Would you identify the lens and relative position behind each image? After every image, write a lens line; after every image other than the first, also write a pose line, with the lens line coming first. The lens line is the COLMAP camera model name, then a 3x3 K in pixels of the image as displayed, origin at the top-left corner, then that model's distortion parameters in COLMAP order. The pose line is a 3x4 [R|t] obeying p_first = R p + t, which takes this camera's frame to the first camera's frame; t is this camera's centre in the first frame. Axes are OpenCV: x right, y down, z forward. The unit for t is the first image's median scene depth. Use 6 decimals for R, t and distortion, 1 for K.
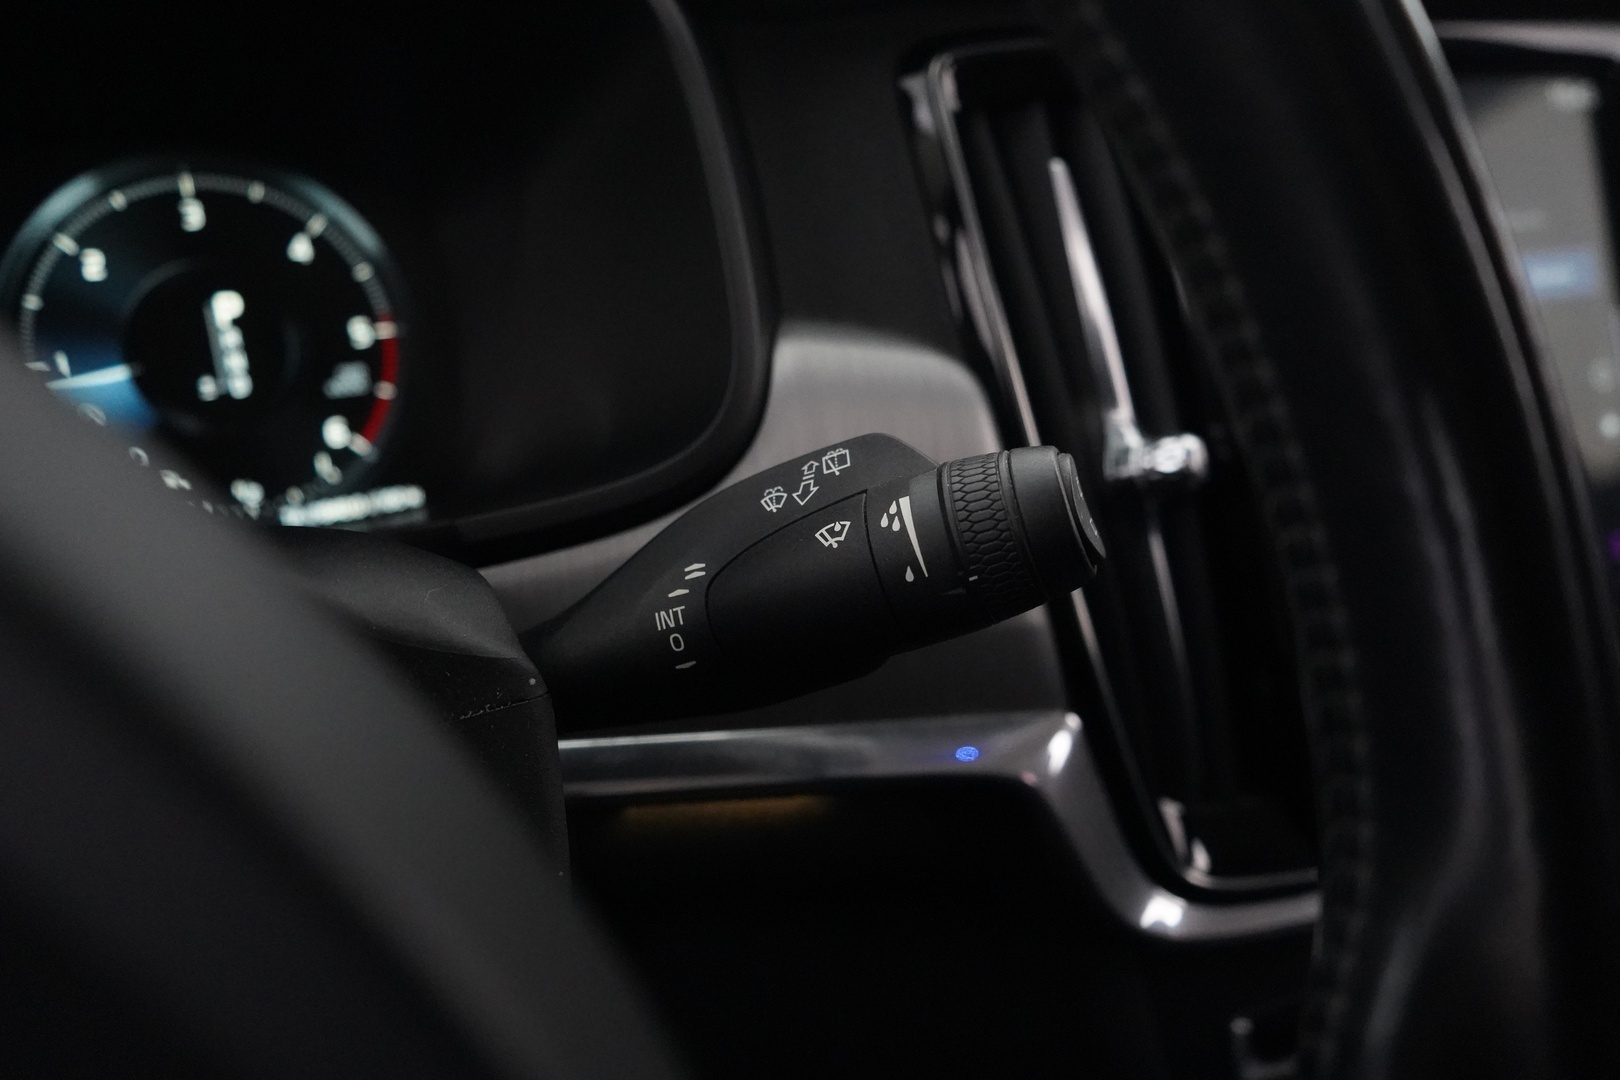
lens RADIAL K [[1324.1, 0, 822.5], [0, 1324.1, 545.6], [0, 0, 1]] dist [-0.008206, 0.012037]
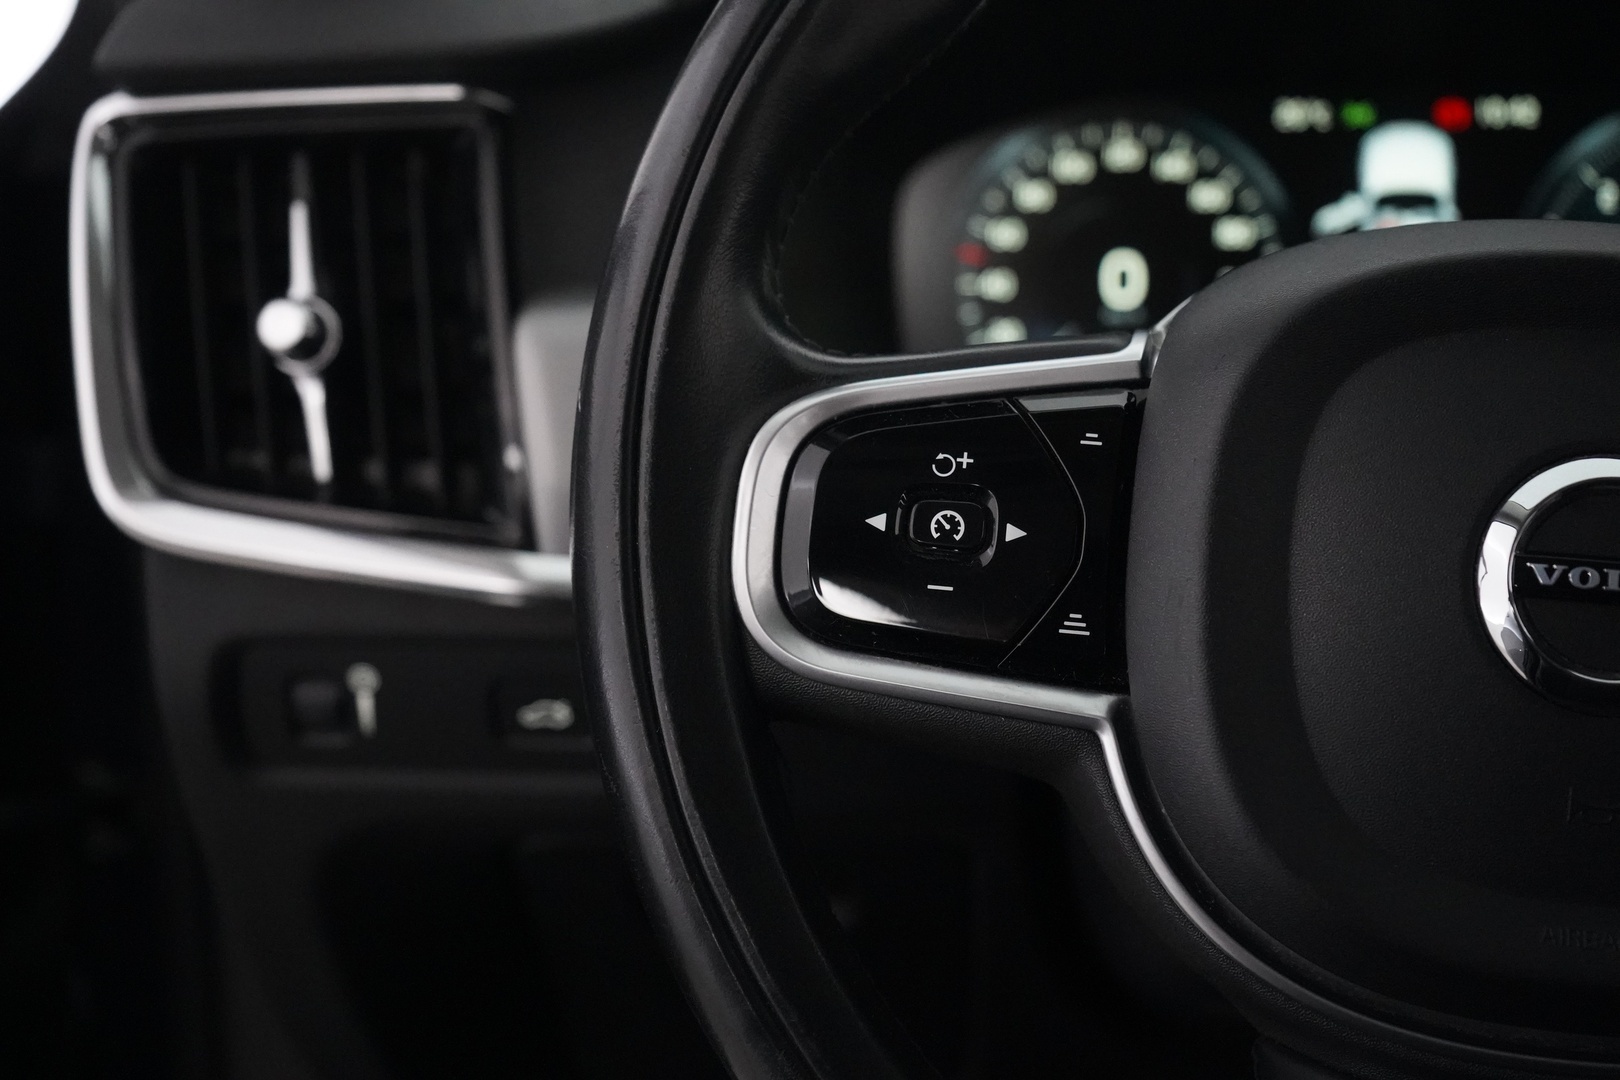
lens RADIAL K [[2709.2, 0, 799.0], [0, 2709.2, 539.4], [0, 0, 1]] dist [-0.024325, 0.000000]
pose [[0.780738, 0.150420, -0.606483, 0.317246], [-0.205777, 0.978346, -0.022251, 0.244000], [0.590003, 0.142172, 0.794785, -1.092606]]
